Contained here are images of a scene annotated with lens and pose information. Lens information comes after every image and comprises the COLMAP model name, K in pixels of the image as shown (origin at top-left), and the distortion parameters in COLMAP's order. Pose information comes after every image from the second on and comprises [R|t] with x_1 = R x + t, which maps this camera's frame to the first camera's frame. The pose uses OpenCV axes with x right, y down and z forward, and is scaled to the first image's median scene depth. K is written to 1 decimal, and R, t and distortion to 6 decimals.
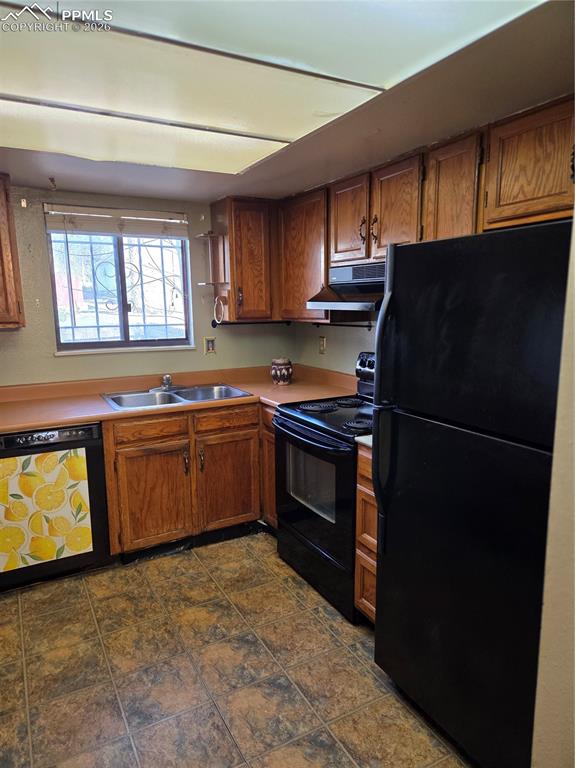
lens RADIAL K [[492.9, 0, 286.5], [0, 492.9, 380.2], [0, 0, 1]] dist [0.052066, -0.047040]
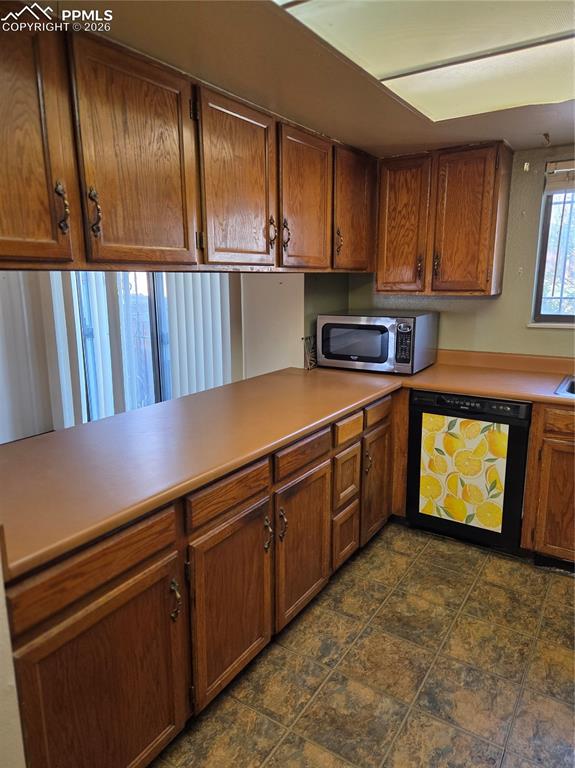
lens RADIAL K [[492.9, 0, 286.5], [0, 492.9, 380.2], [0, 0, 1]] dist [0.052066, -0.047040]
pose [[0.479084, 0.179362, -0.859249, 0.192039], [-0.133688, 0.982390, 0.130527, -0.015169], [0.867529, 0.052337, 0.494626, 0.166528]]
